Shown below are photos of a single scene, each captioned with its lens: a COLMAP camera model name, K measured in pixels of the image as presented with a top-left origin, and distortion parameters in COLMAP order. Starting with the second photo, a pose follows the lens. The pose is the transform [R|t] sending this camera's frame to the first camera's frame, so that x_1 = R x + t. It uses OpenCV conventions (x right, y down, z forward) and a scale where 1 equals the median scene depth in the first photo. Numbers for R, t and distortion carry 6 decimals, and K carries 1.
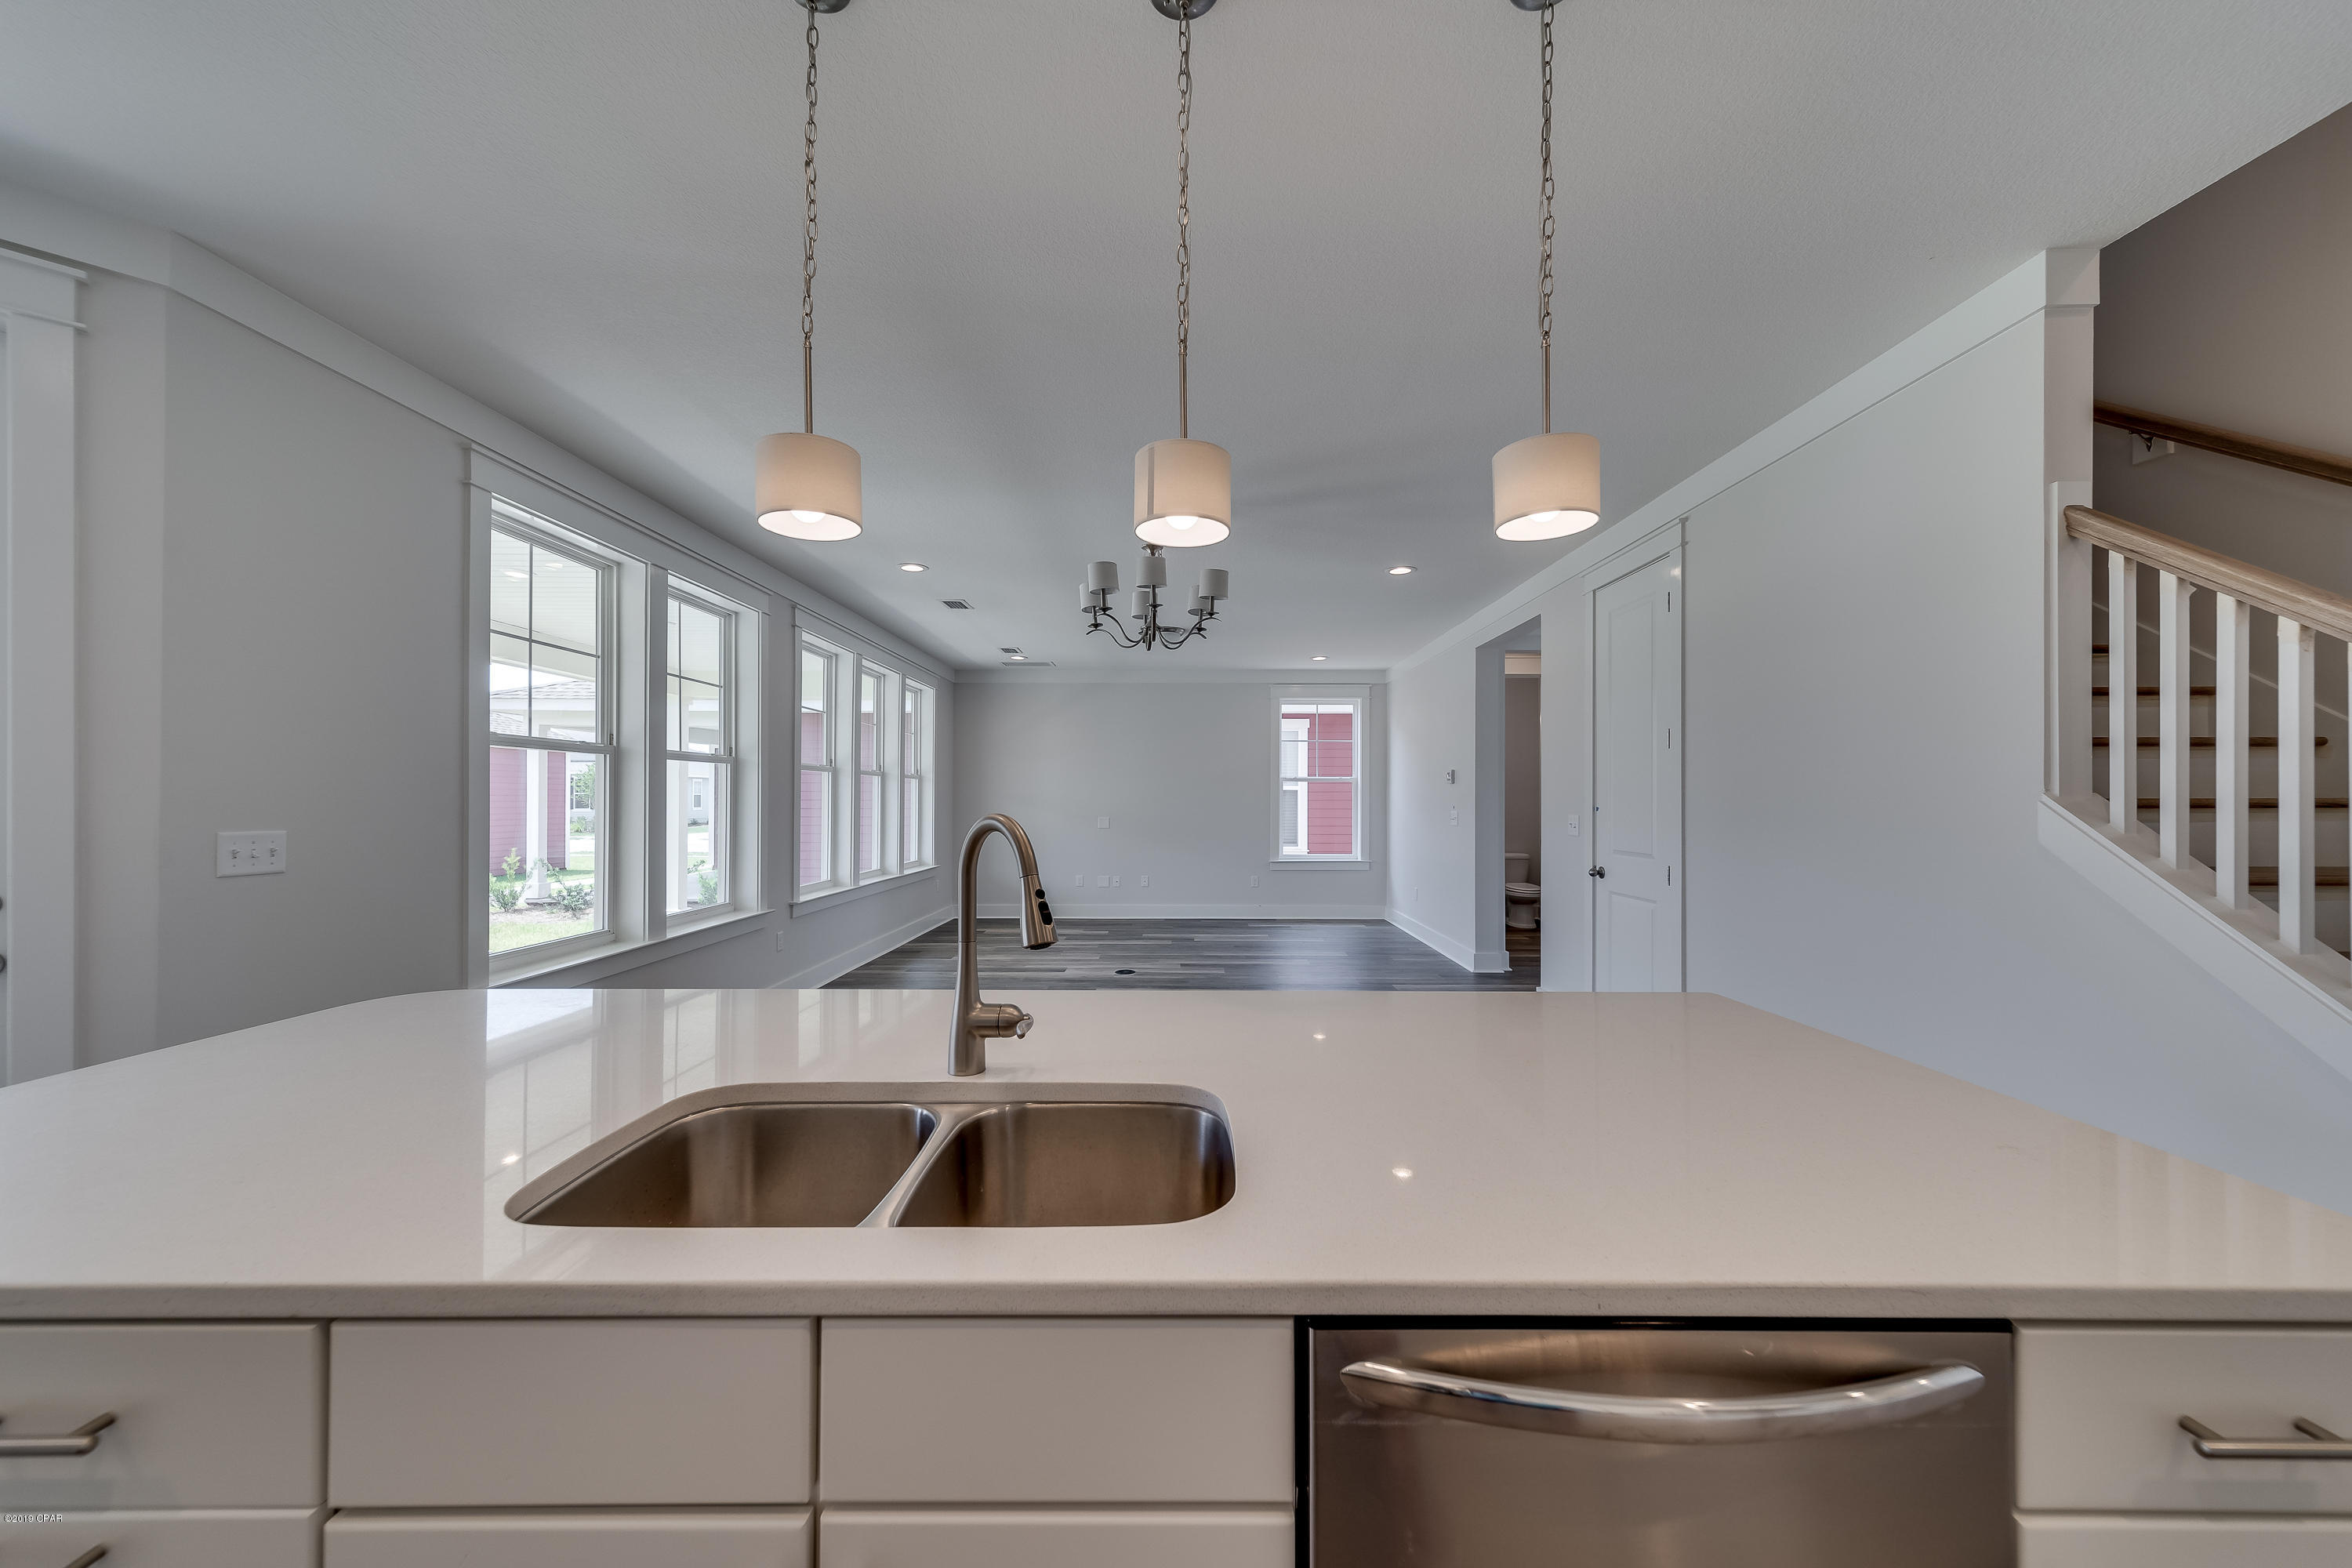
lens RADIAL K [[828.7, 0, 1185.2], [0, 828.7, 792.0], [0, 0, 1]] dist [0.002213, 0.000508]
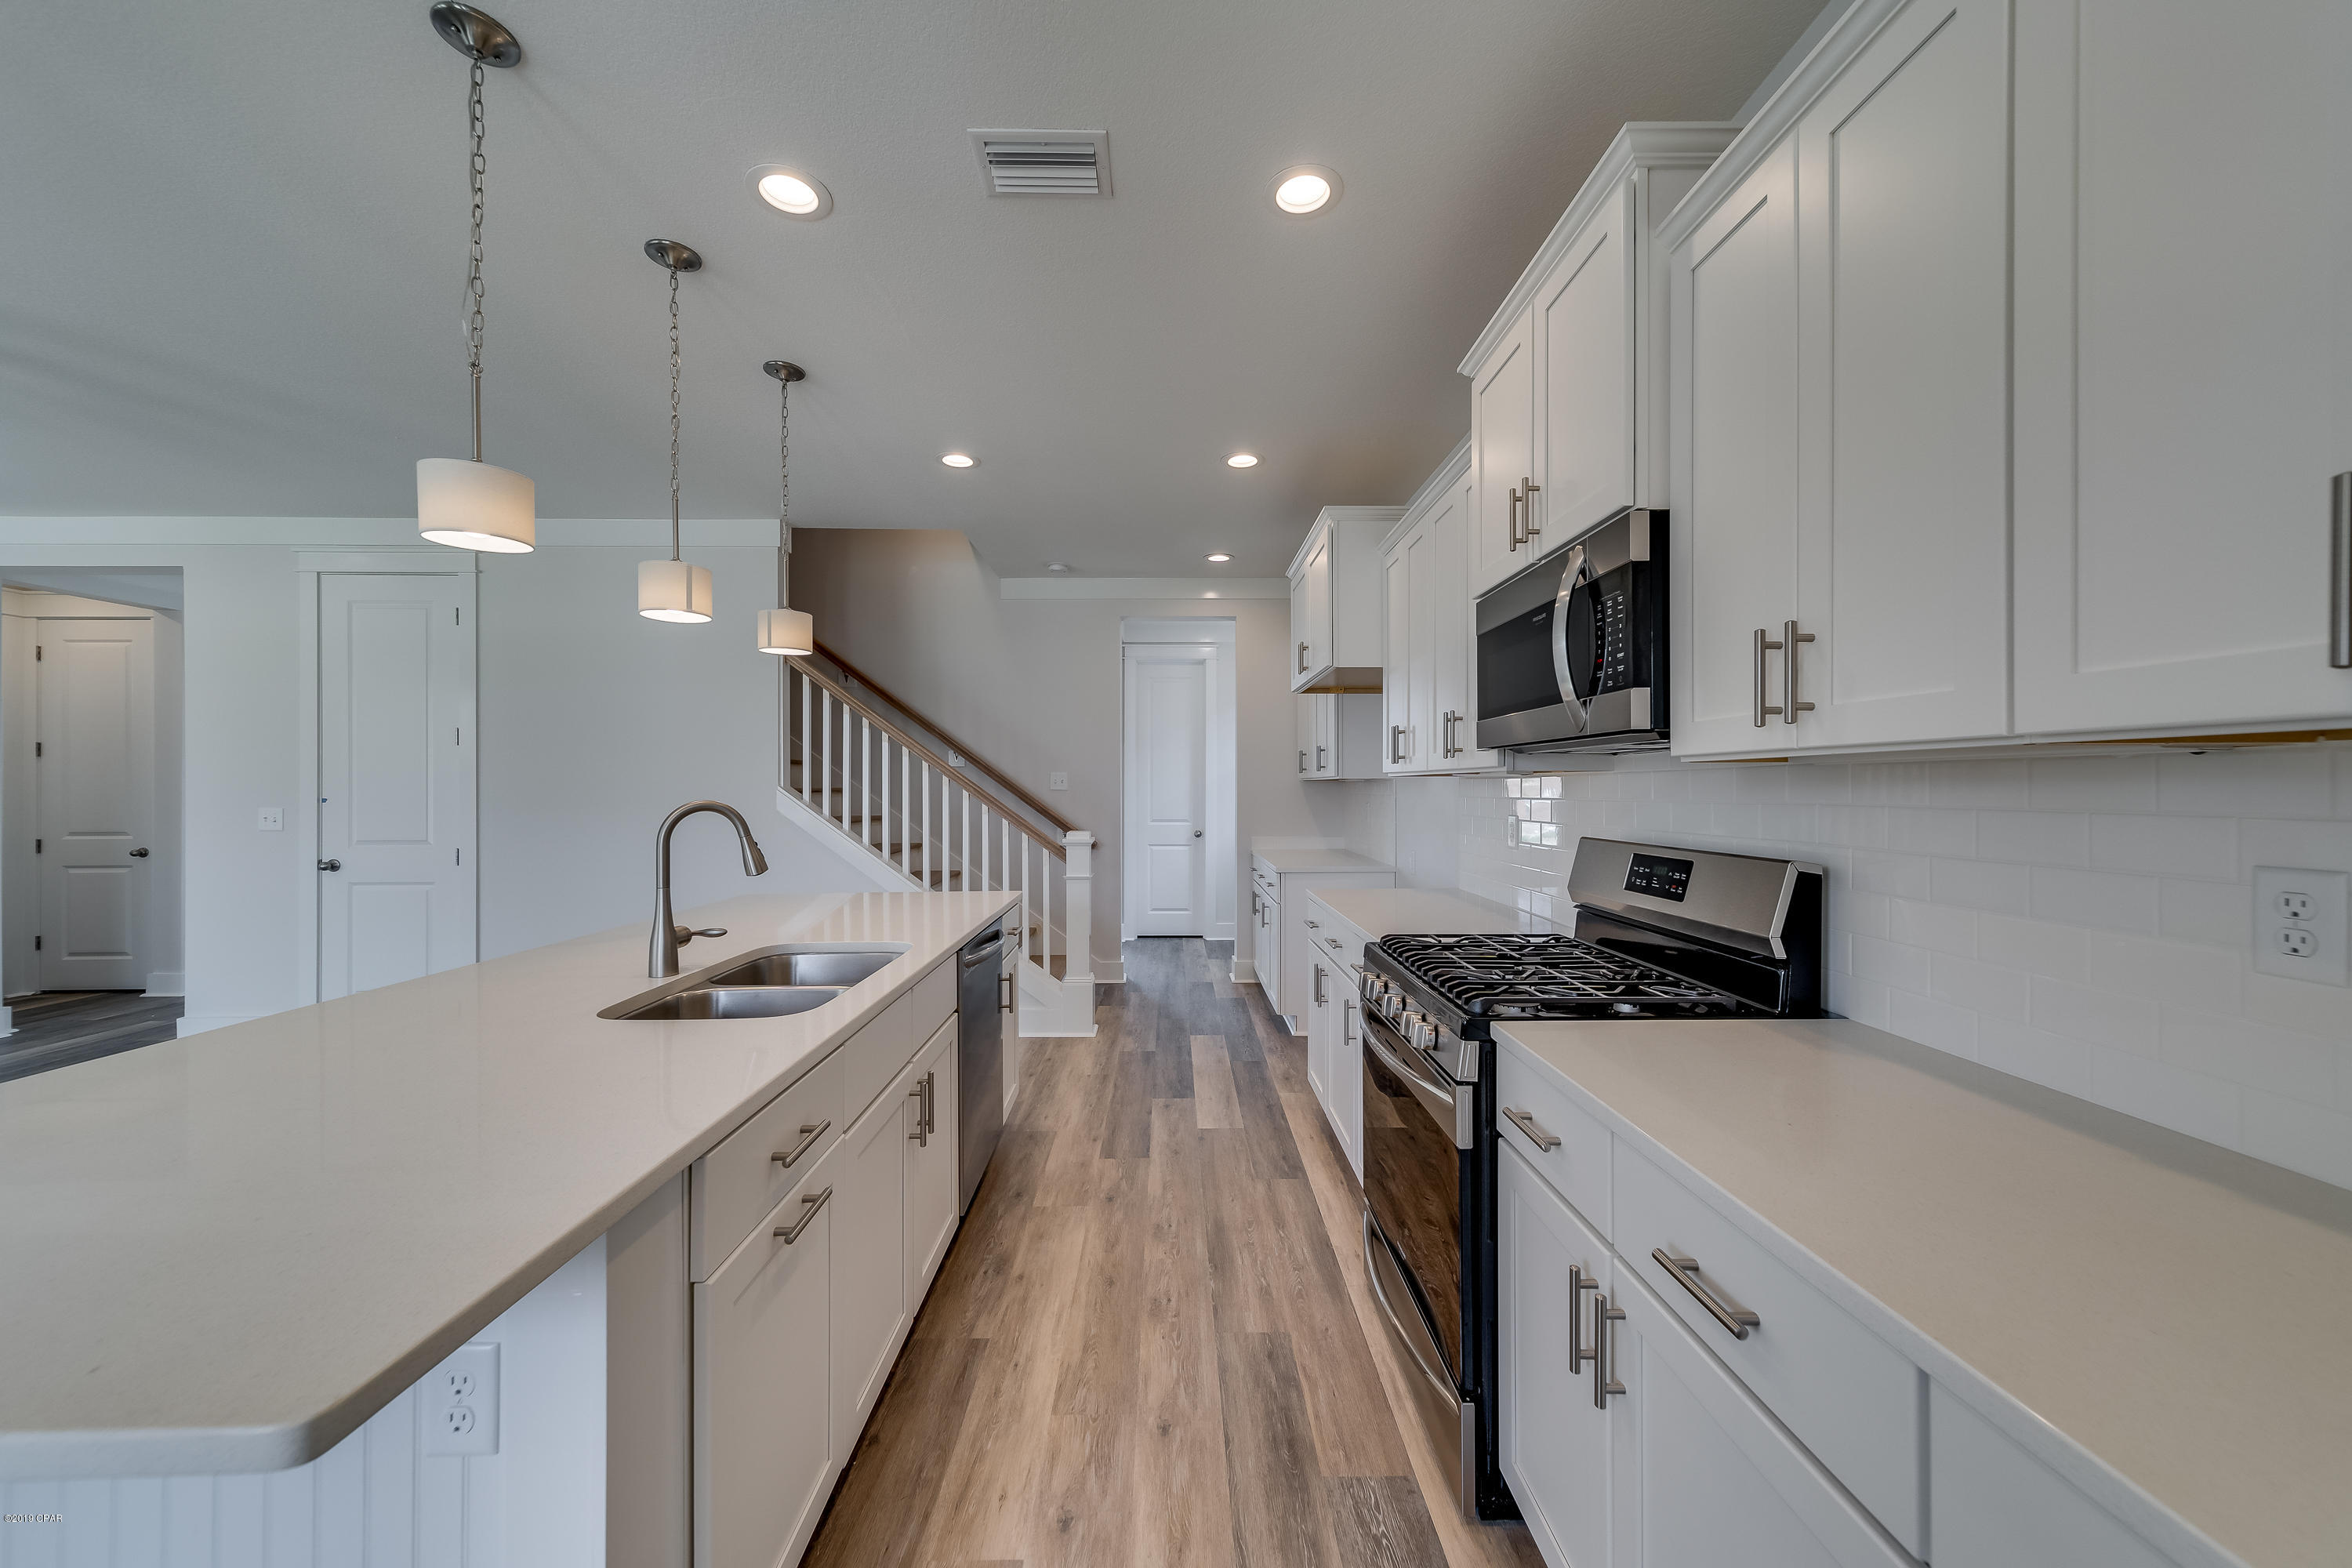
lens RADIAL K [[828.7, 0, 1186.3], [0, 828.7, 785.6], [0, 0, 1]] dist [0.002213, 0.000508]
pose [[-0.020226, 0.002106, 0.999793, -0.344858], [-0.004565, 0.999987, -0.002199, 0.000306], [-0.999785, -0.004609, -0.020217, 0.010056]]
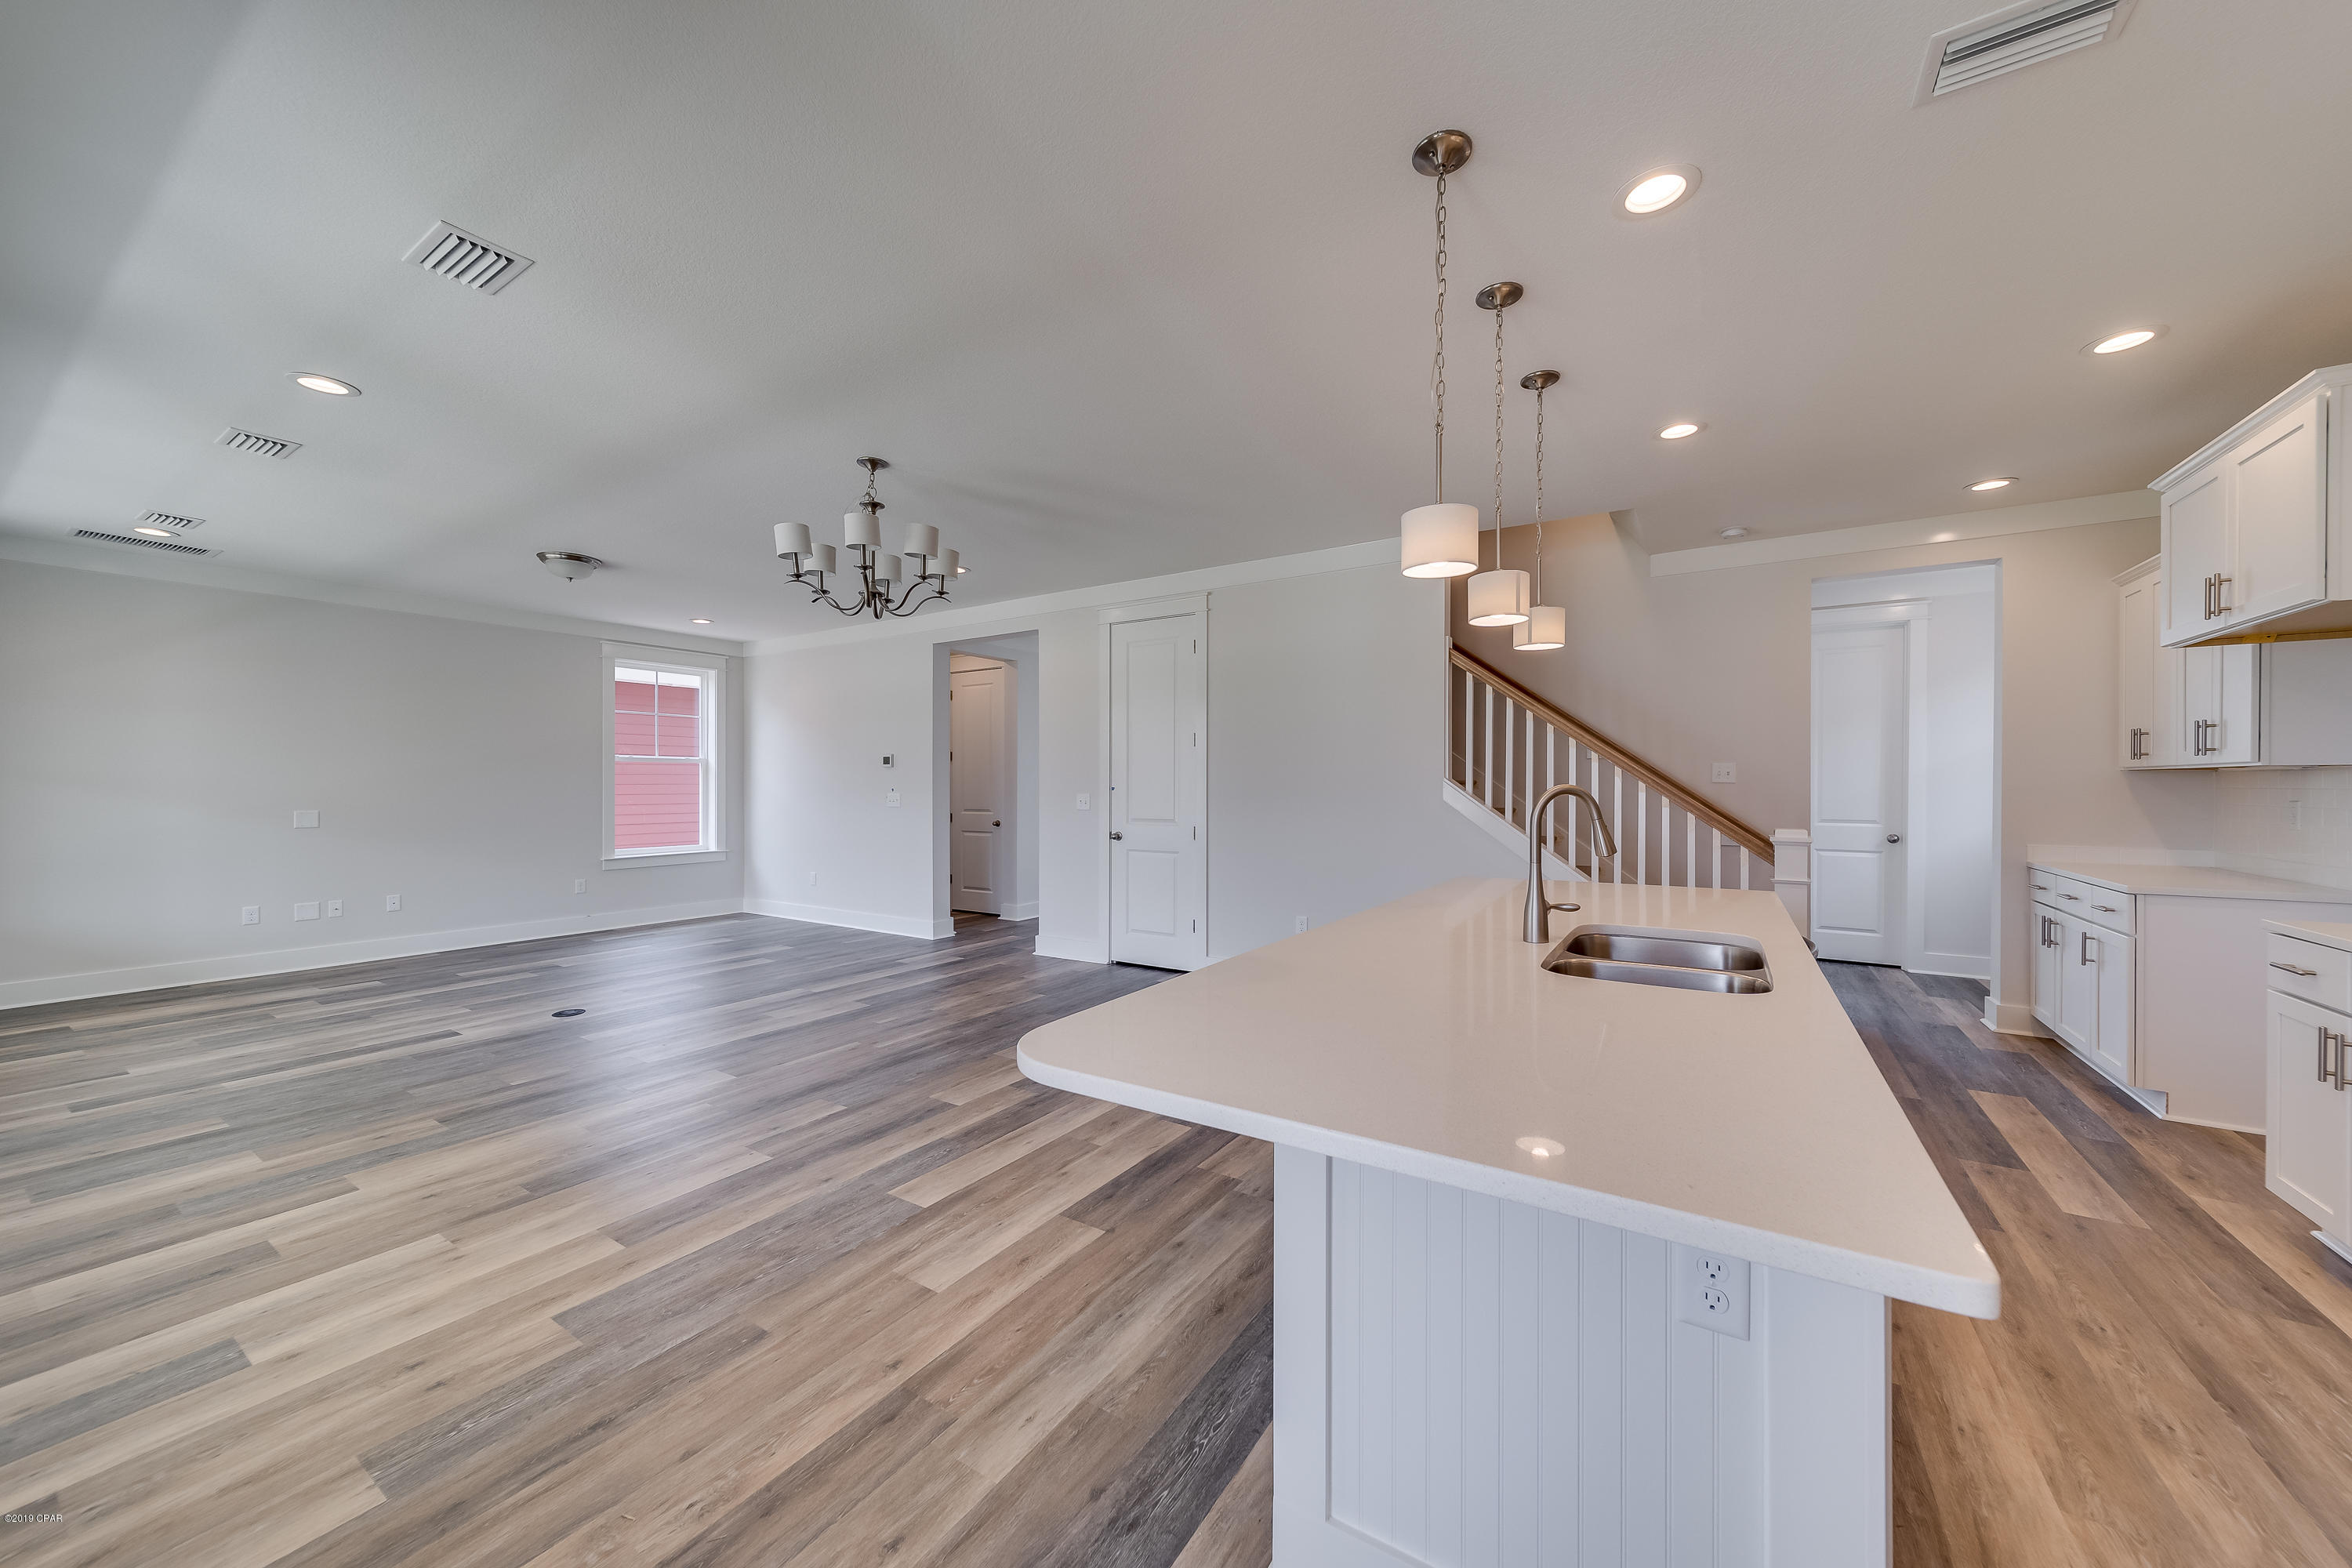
lens RADIAL K [[828.7, 0, 1181.3], [0, 828.7, 787.2], [0, 0, 1]] dist [0.002213, 0.000508]
pose [[0.536917, -0.002326, 0.843632, -0.398499], [-0.006330, 0.999957, 0.006786, 0.005591], [-0.843611, -0.008984, 0.536879, 0.133870]]
